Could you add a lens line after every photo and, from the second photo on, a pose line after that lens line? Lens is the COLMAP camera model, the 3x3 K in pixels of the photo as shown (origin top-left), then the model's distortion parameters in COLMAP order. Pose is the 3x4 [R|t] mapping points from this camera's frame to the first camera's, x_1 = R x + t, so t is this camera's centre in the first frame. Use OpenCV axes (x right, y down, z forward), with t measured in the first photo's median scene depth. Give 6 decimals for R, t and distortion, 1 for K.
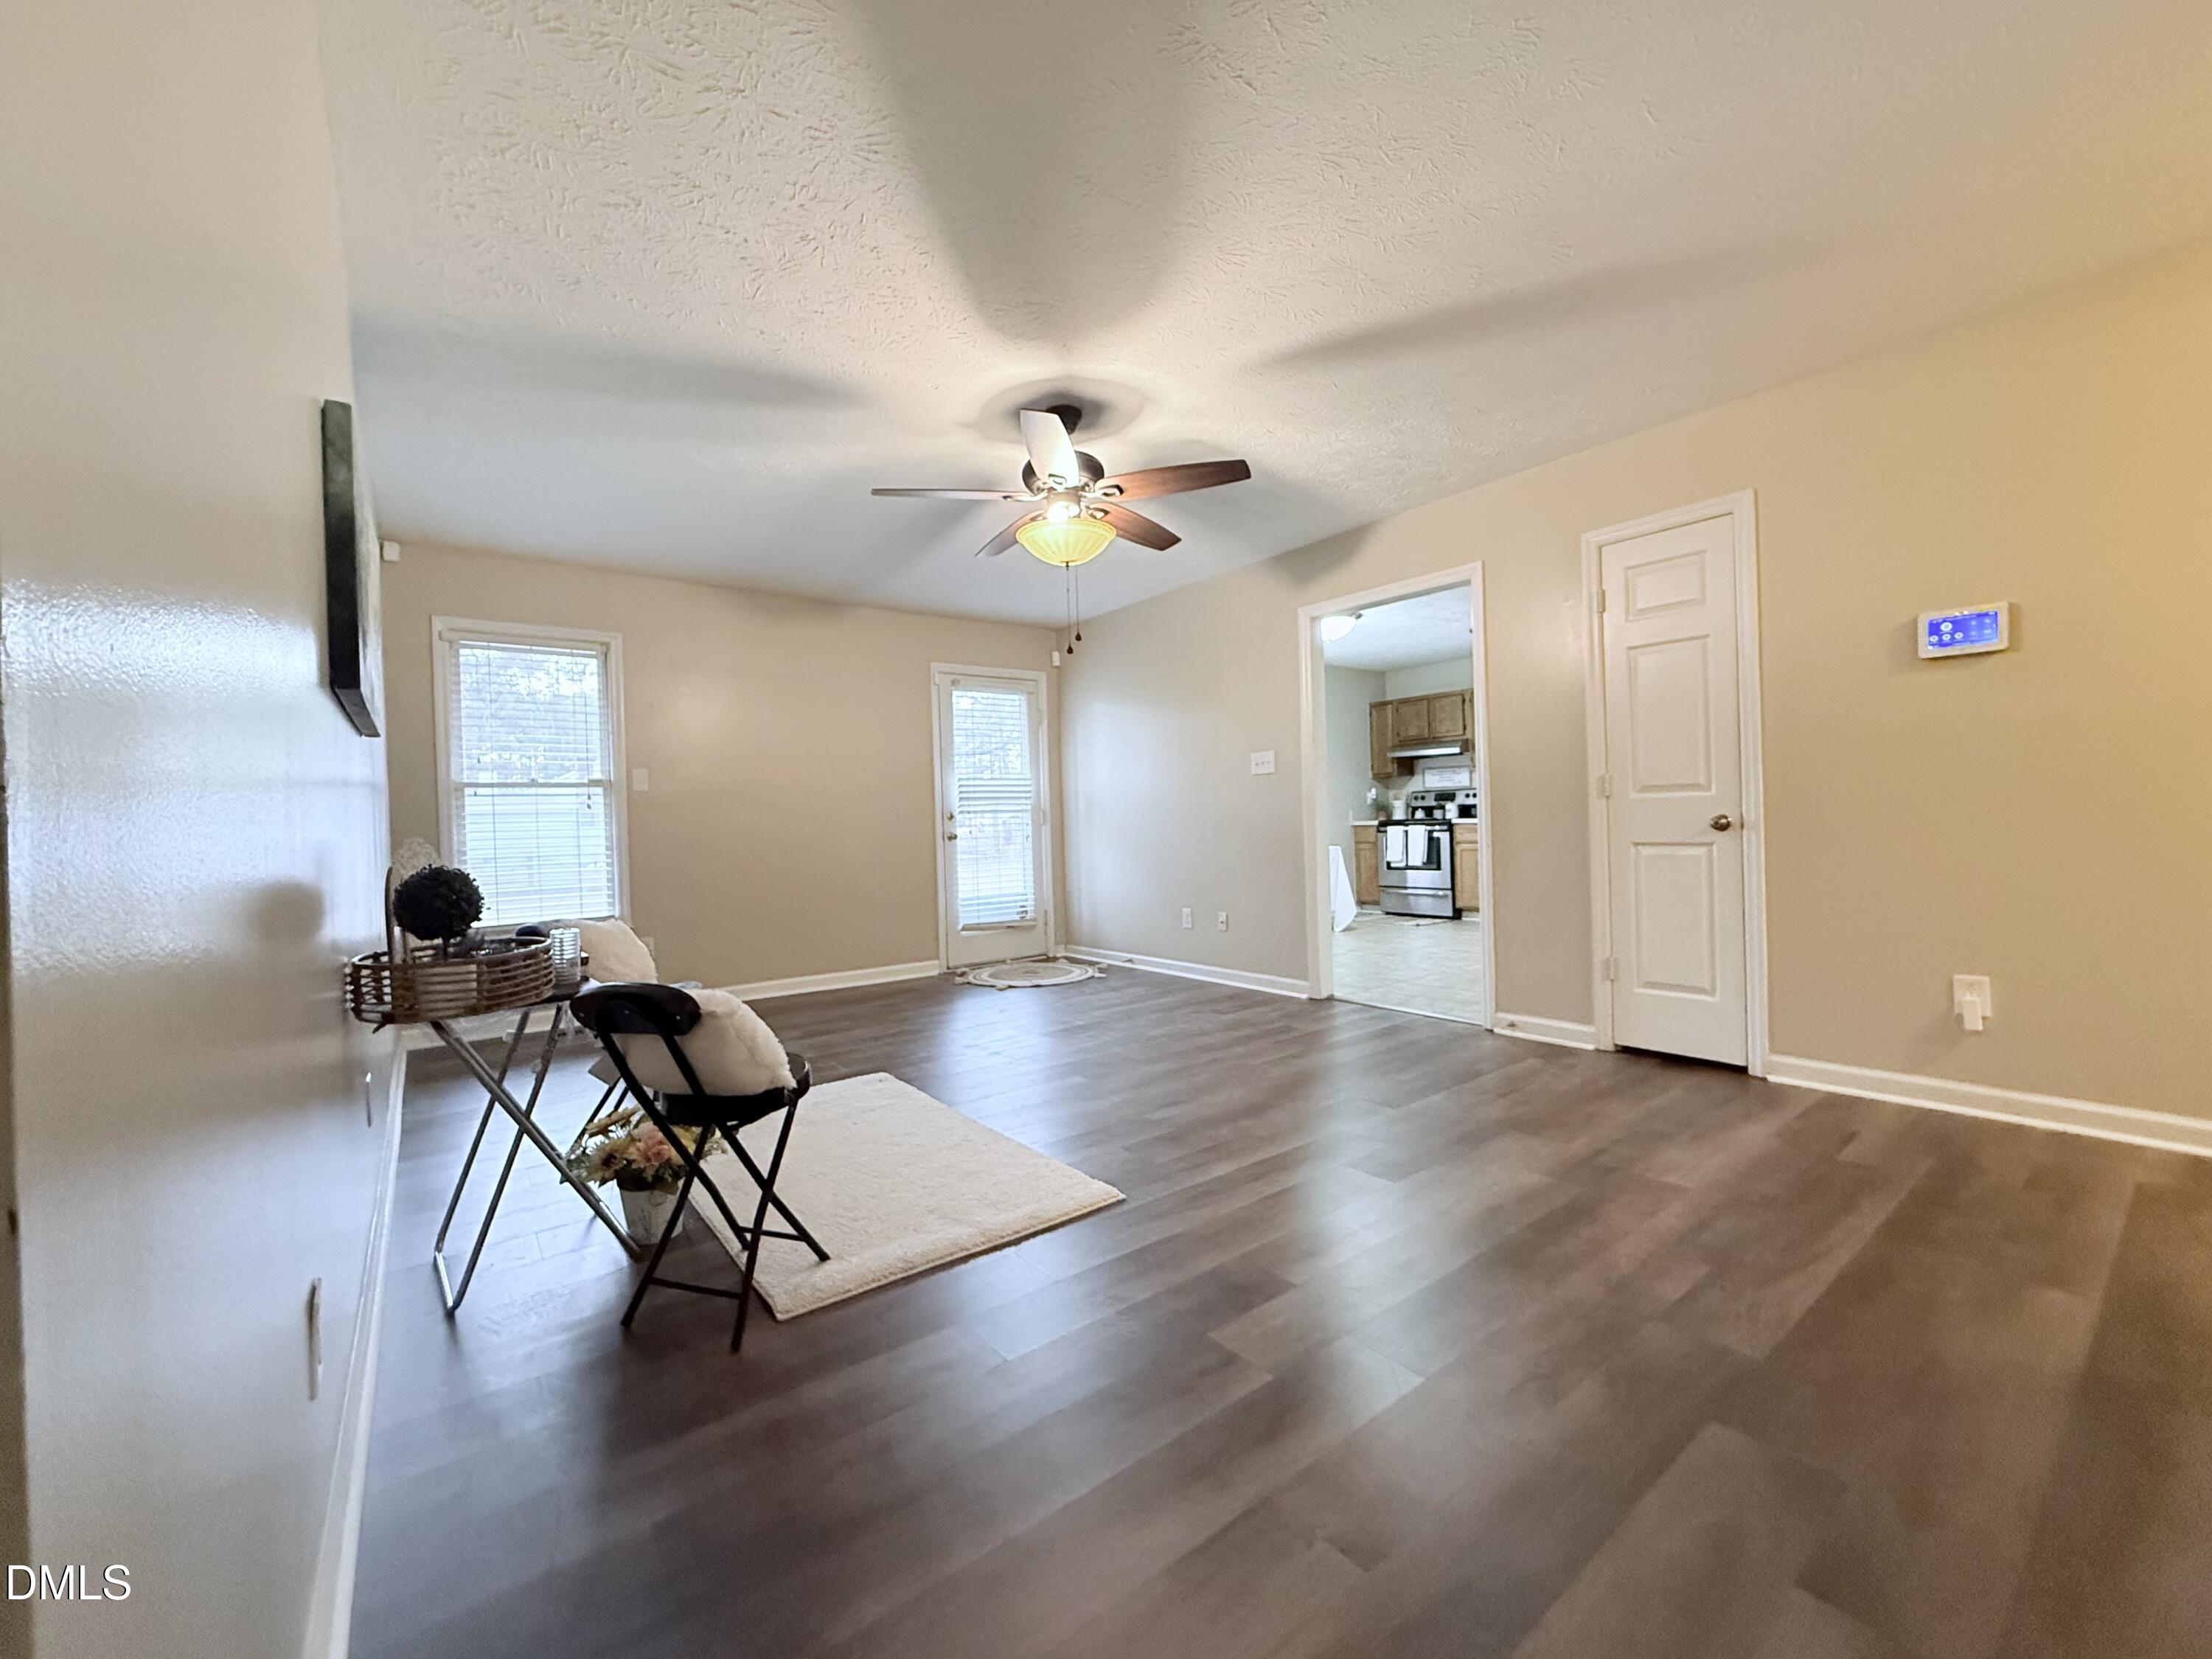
lens RADIAL K [[903.1, 0, 1083.0], [0, 903.1, 829.9], [0, 0, 1]] dist [-0.000938, -0.000631]
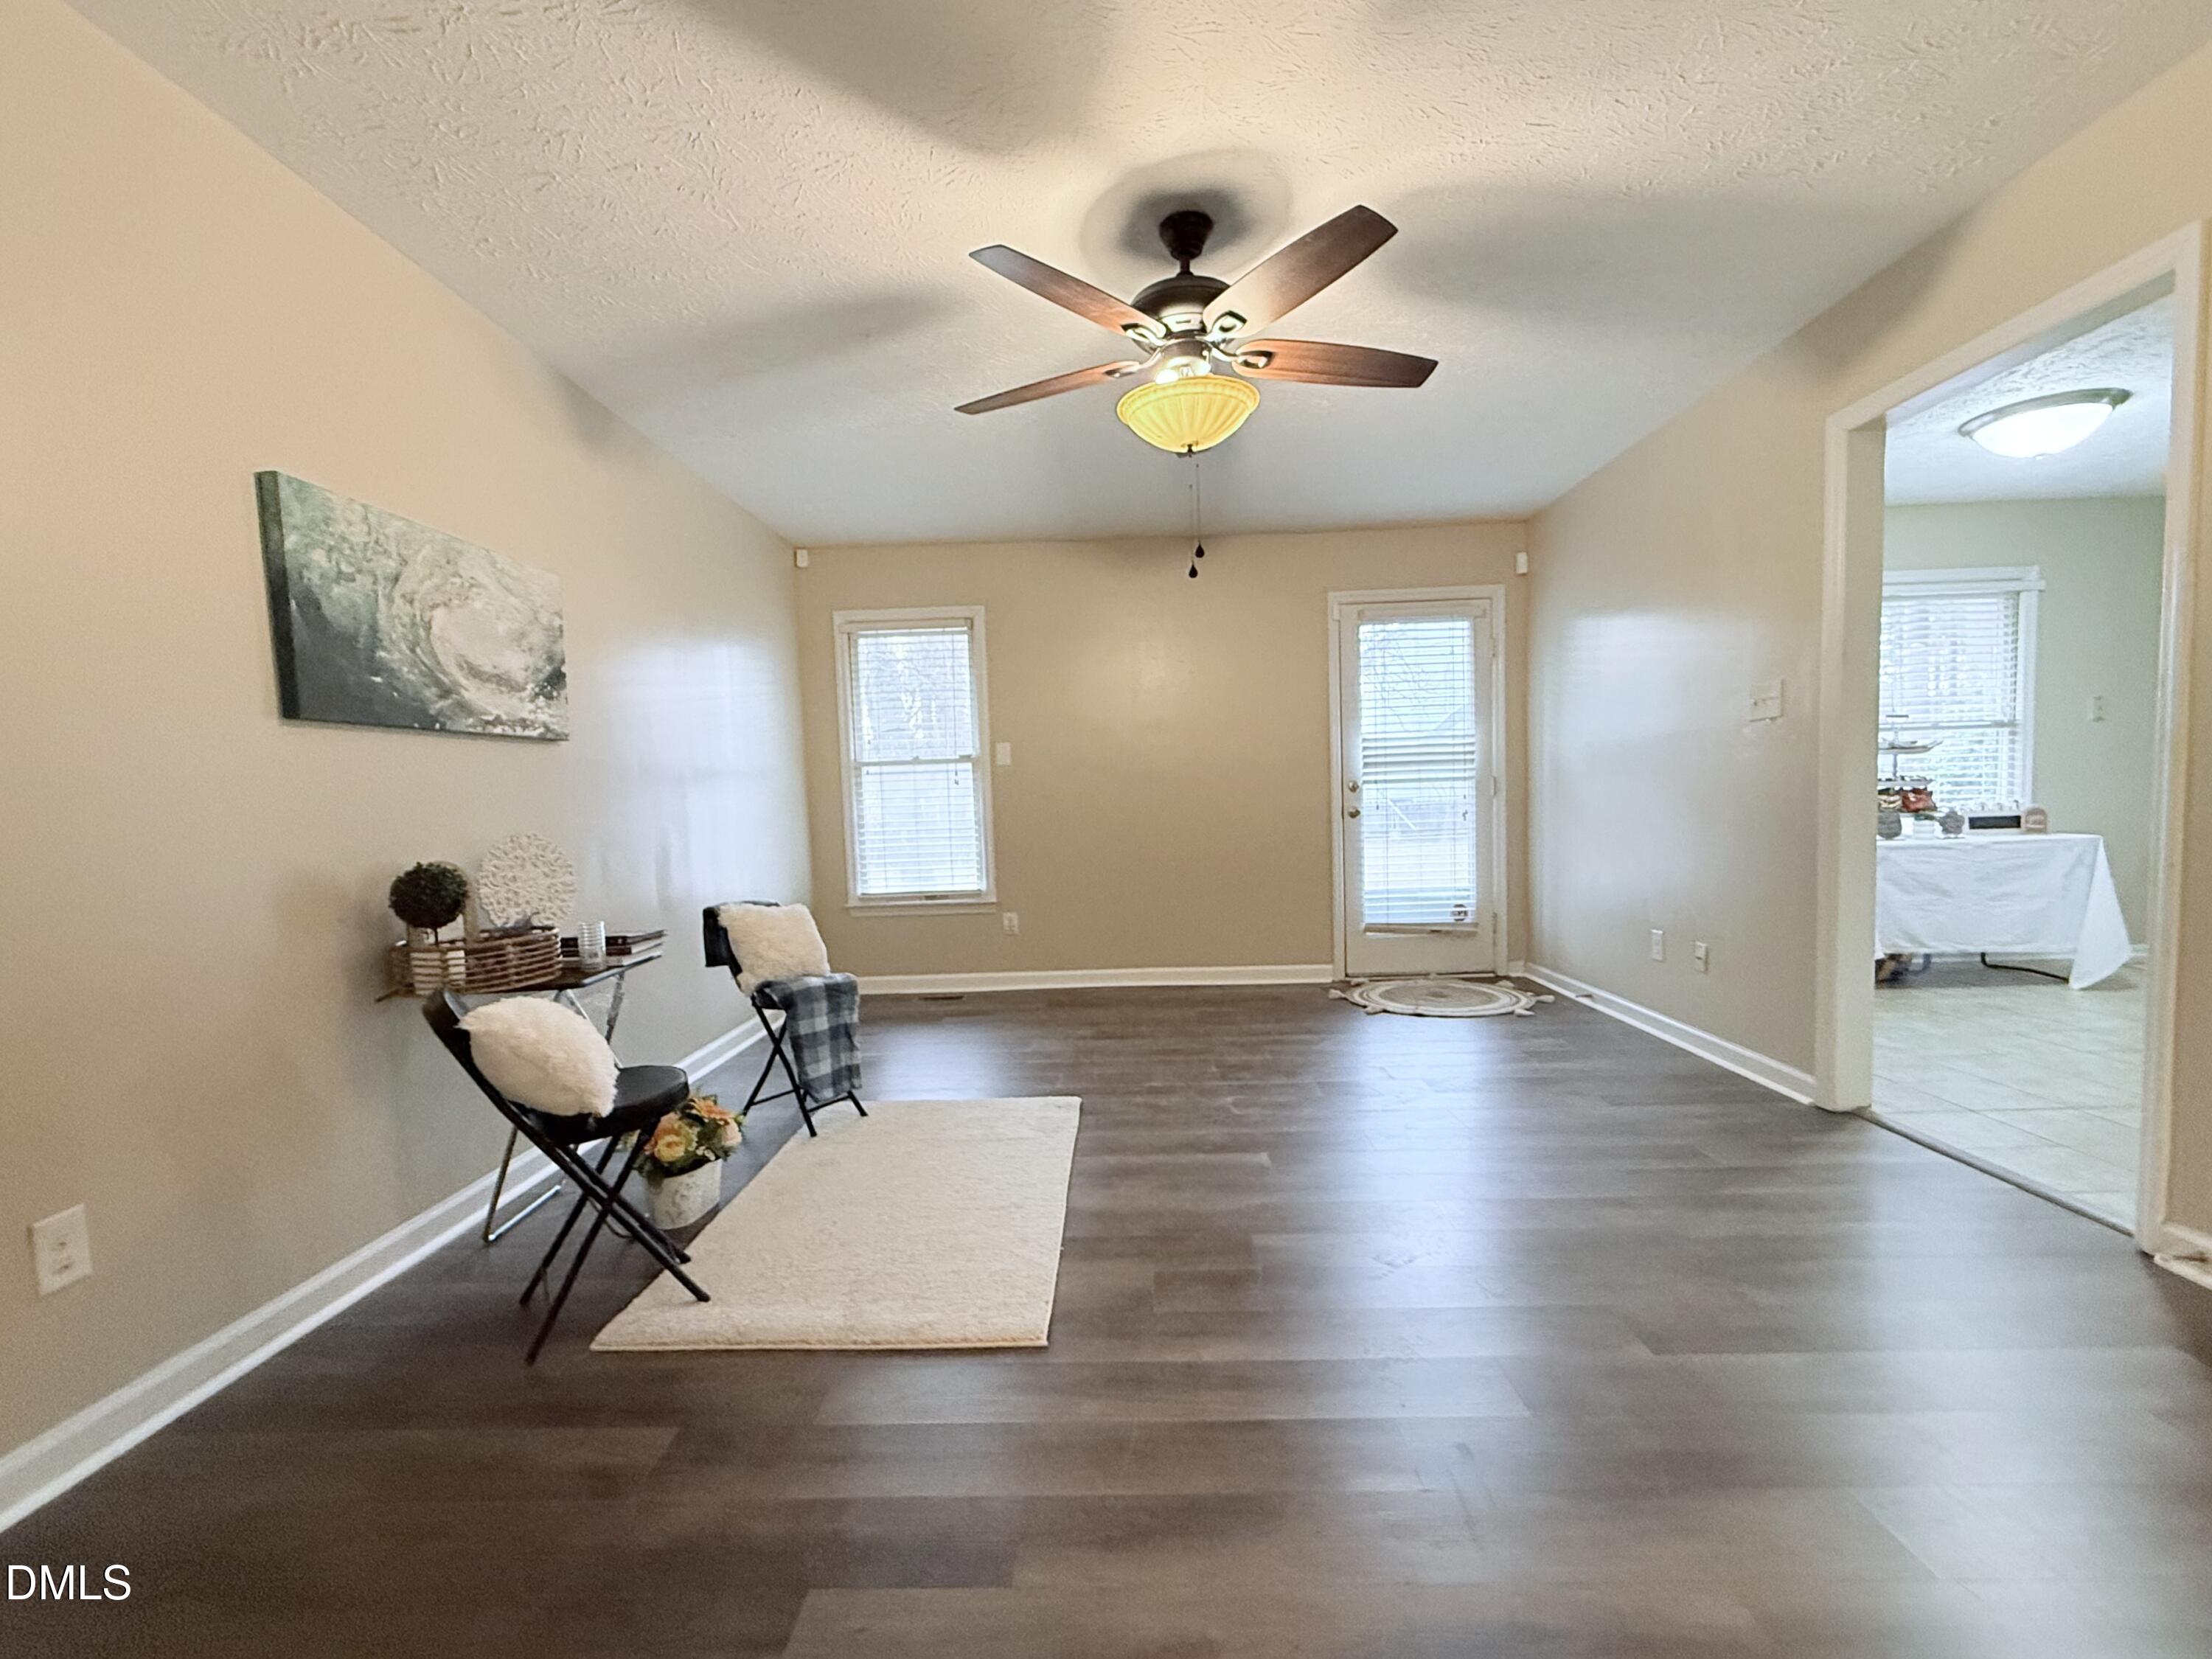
lens RADIAL K [[1001.0, 0, 1082.5], [0, 1001.0, 866.8], [0, 0, 1]] dist [-0.000967, -0.001108]
pose [[0.776749, 0.047371, -0.628026, 0.209914], [0.004044, 0.996772, 0.080186, -0.015639], [0.629797, -0.064825, 0.774050, 0.159510]]
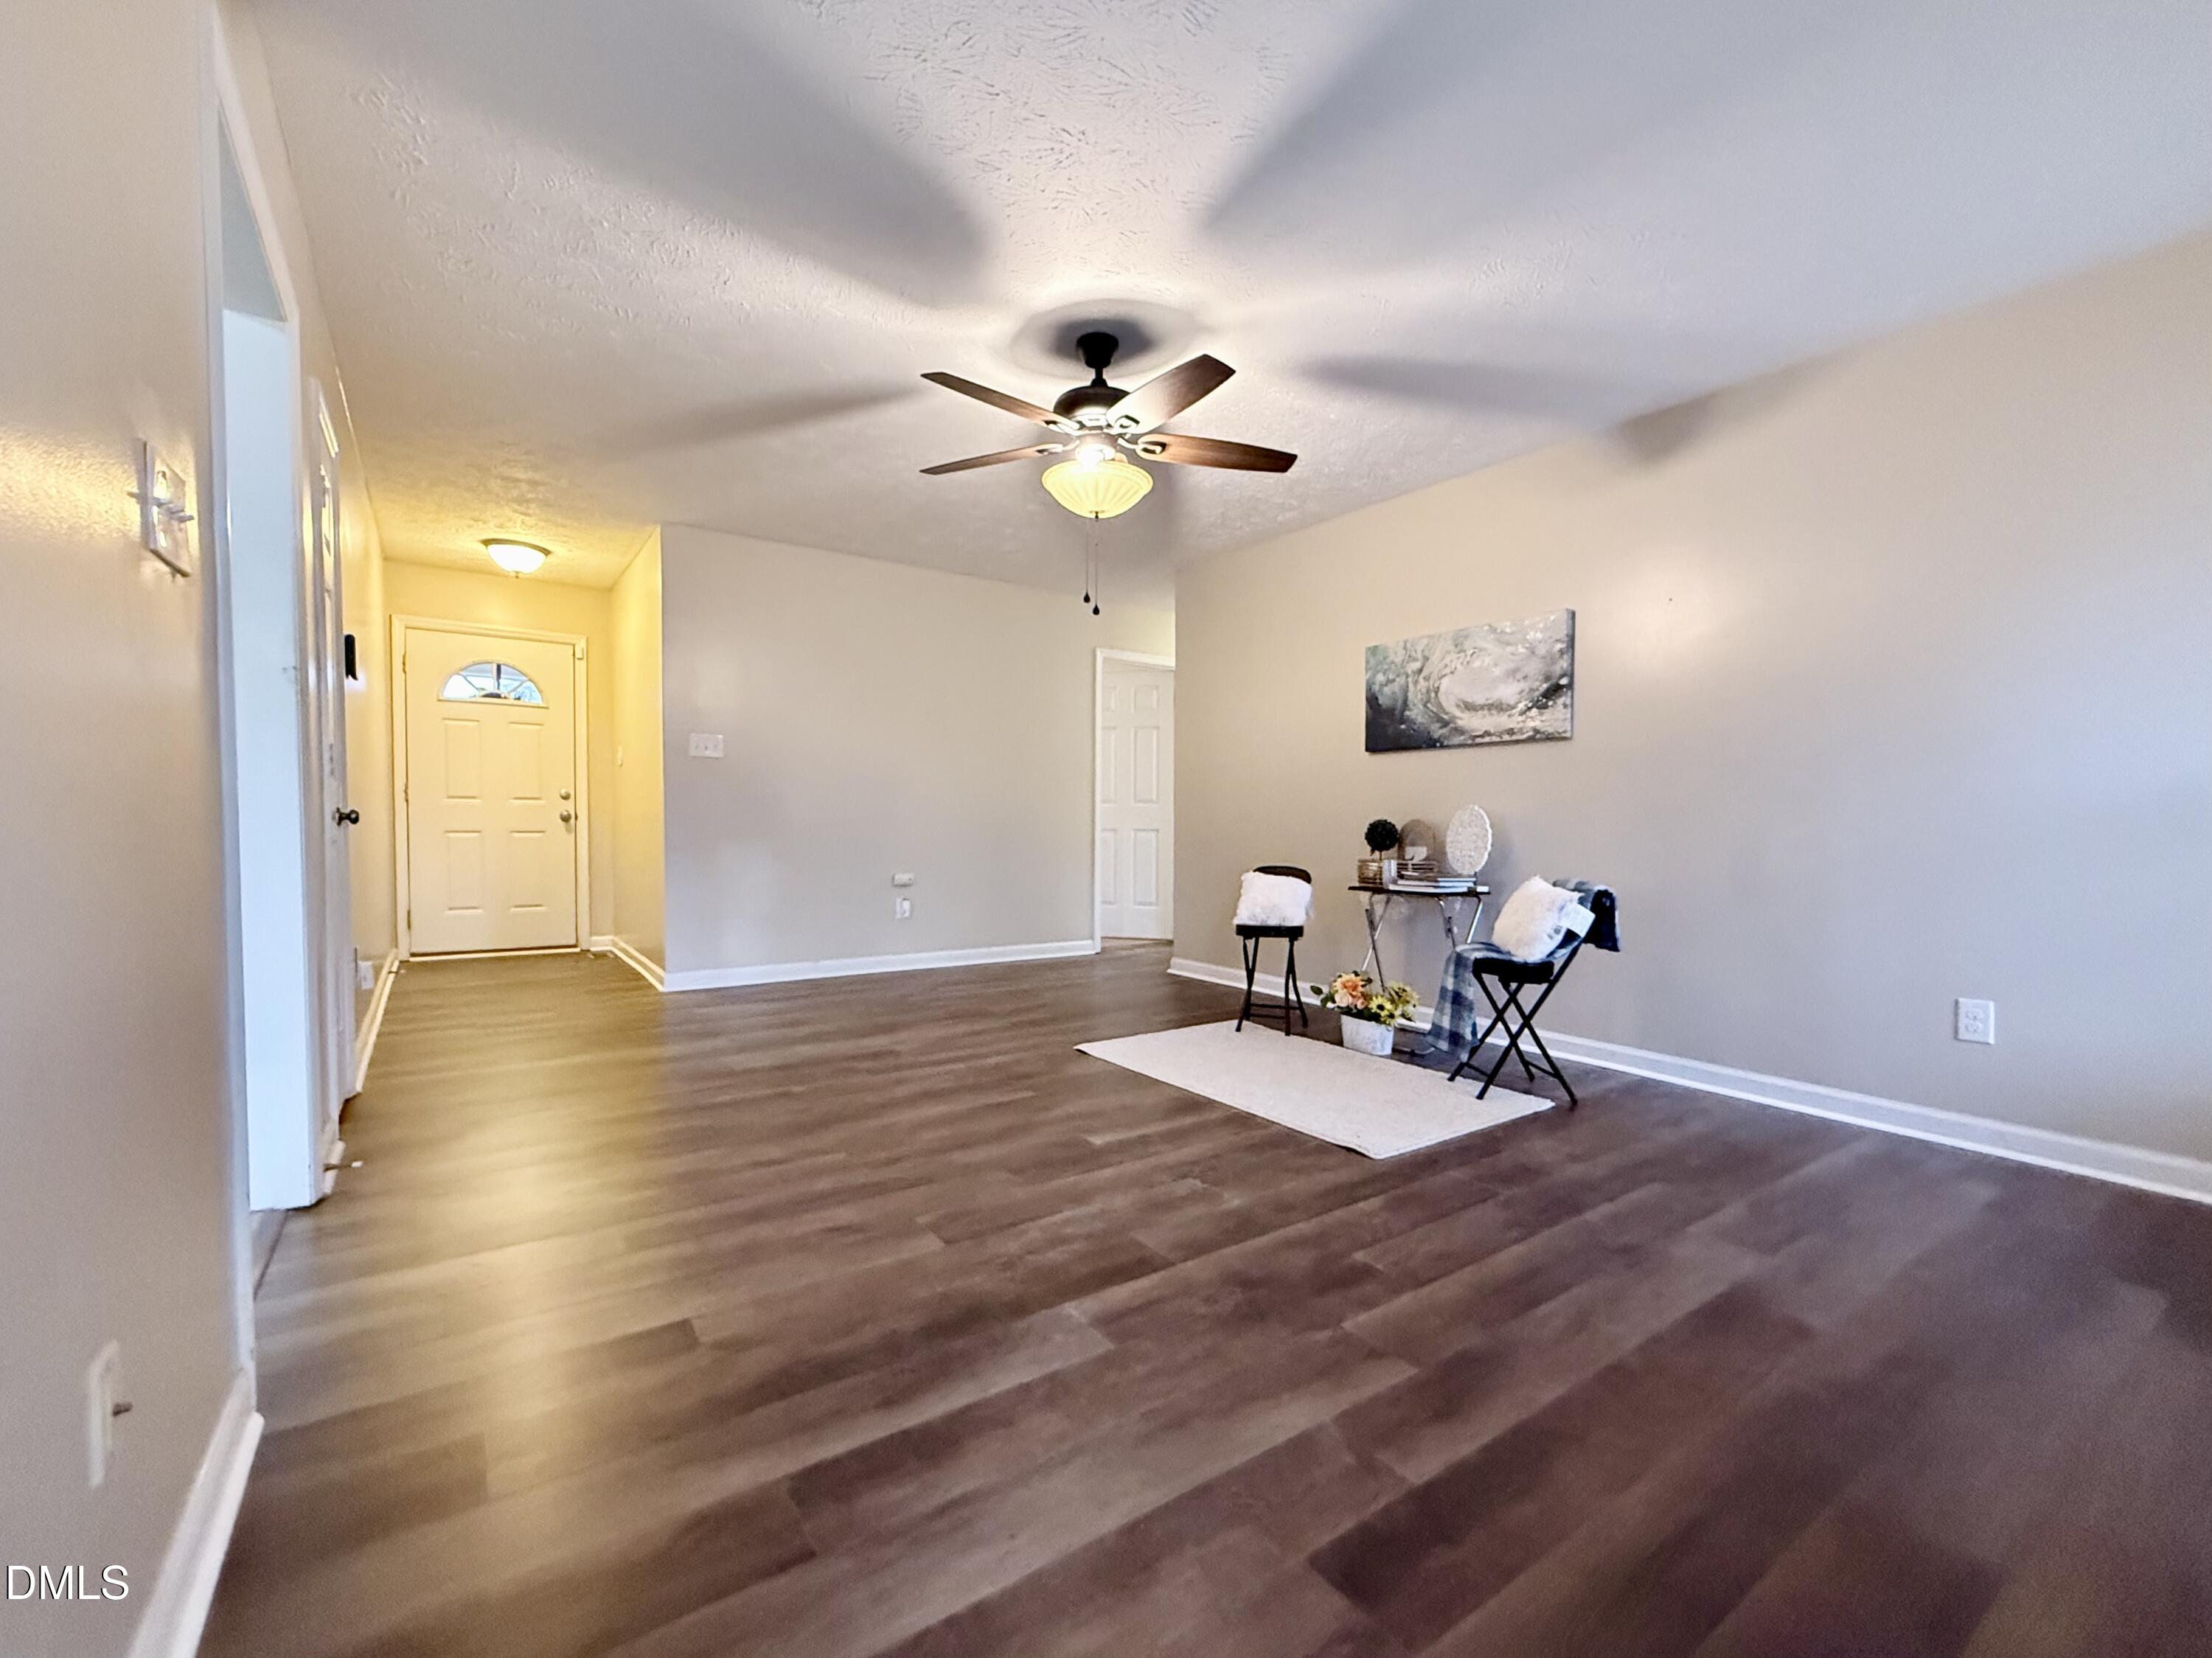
lens RADIAL K [[903.1, 0, 1115.6], [0, 903.1, 832.7], [0, 0, 1]] dist [-0.000938, -0.000631]
pose [[-0.999620, 0.025311, 0.010886, -0.060259], [0.025624, 0.999233, 0.029611, -0.000469], [-0.010128, 0.029878, -0.999502, 1.099086]]
